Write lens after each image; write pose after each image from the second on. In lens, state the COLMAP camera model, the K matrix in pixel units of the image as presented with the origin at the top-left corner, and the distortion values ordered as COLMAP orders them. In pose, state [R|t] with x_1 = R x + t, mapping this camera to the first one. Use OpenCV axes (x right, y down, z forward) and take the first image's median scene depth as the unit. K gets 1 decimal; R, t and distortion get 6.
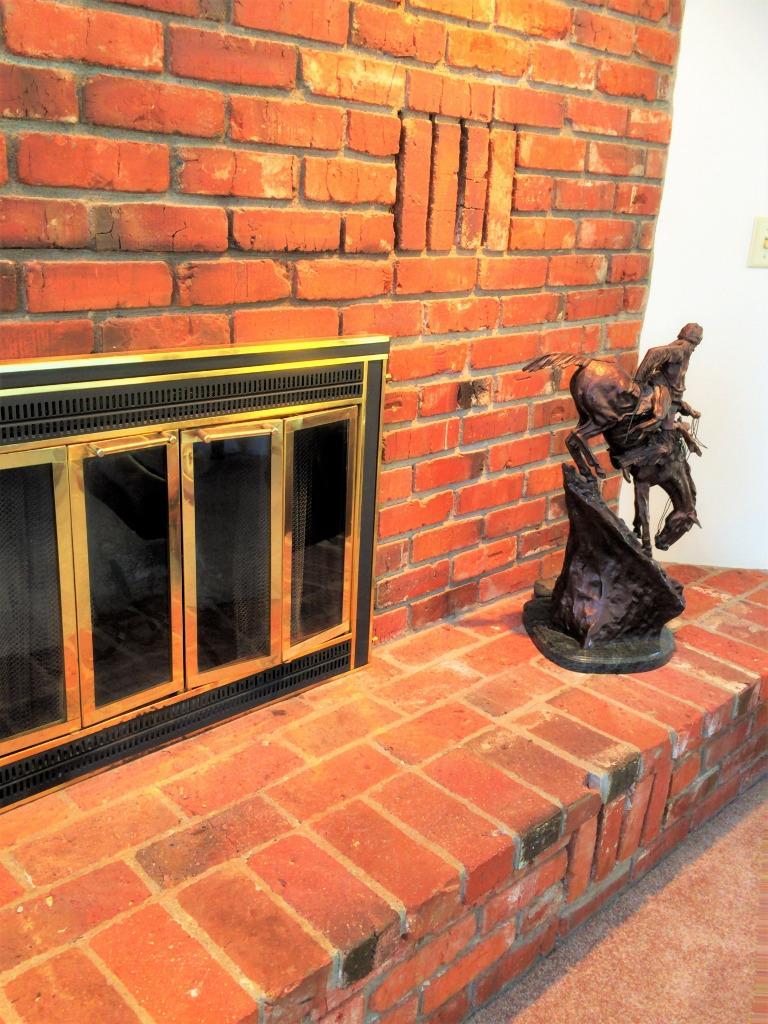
lens RADIAL K [[951.0, 0, 385.0], [0, 951.0, 517.3], [0, 0, 1]] dist [0.030571, 0.000000]
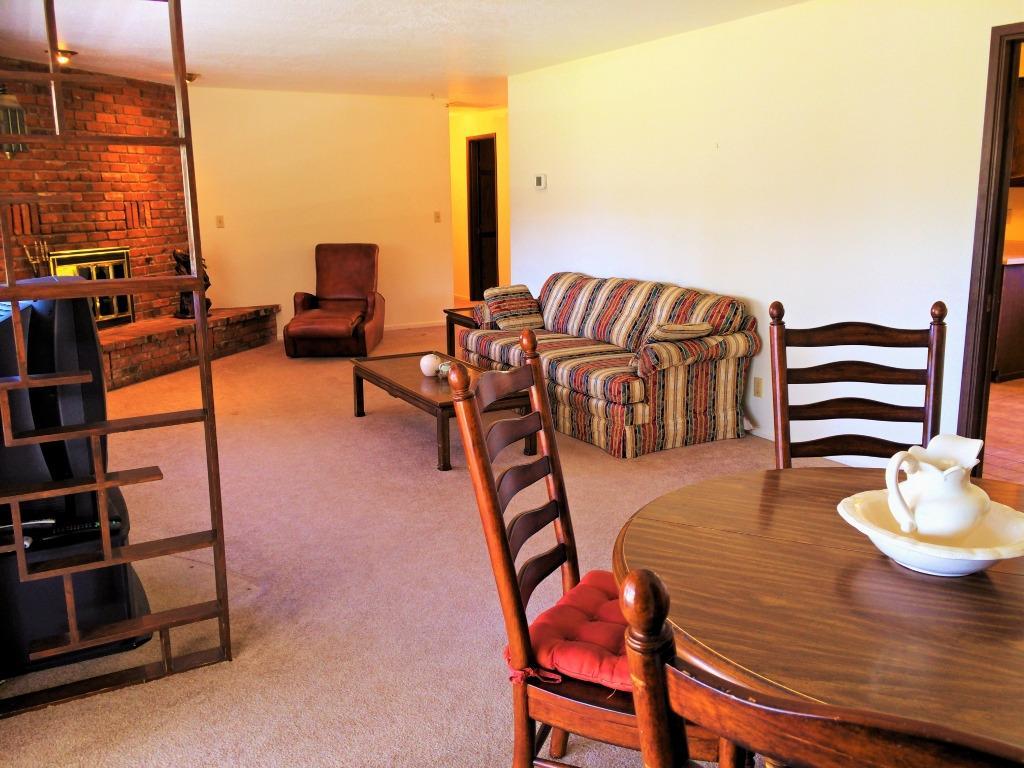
lens RADIAL K [[885.3, 0, 515.9], [0, 885.3, 376.2], [0, 0, 1]] dist [0.057513, -0.062141]
pose [[0.867660, -0.160104, 0.470673, -0.537831], [0.210940, 0.975841, -0.056916, 1.133655], [-0.450189, 0.148667, 0.880470, -3.800969]]
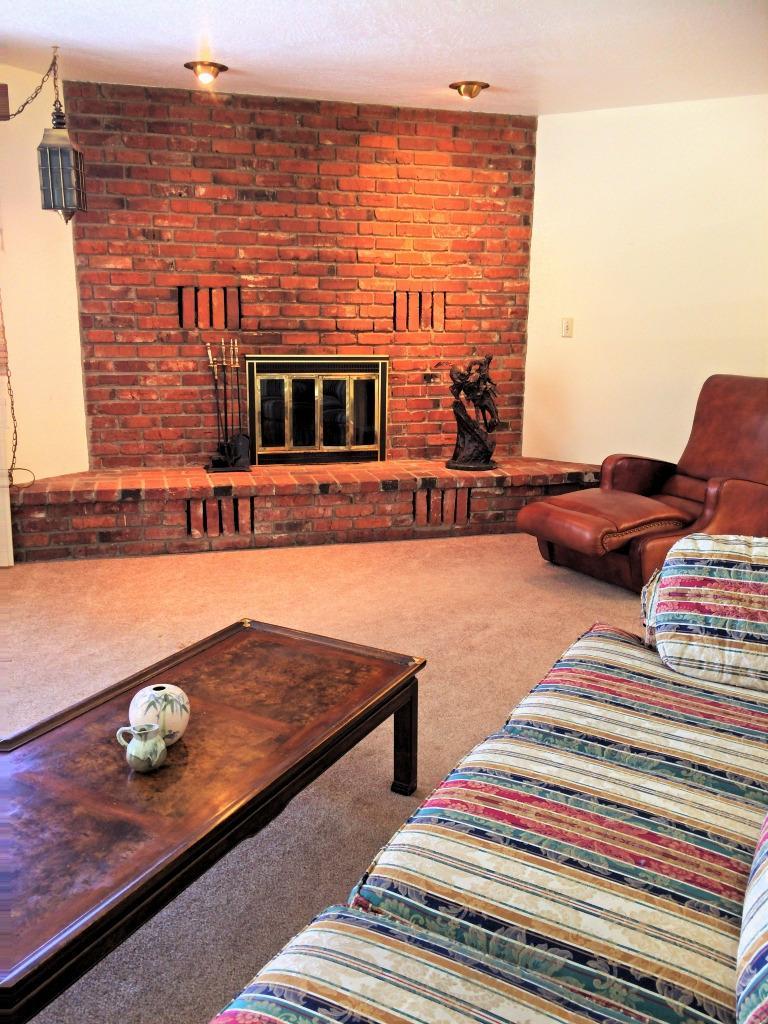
lens RADIAL K [[885.3, 0, 381.2], [0, 885.3, 518.1], [0, 0, 1]] dist [0.057513, -0.062141]
pose [[0.882052, 0.074744, -0.465185, 1.535187], [-0.121446, 0.990041, -0.071202, 0.628194], [0.455230, 0.119299, 0.882345, -1.776697]]
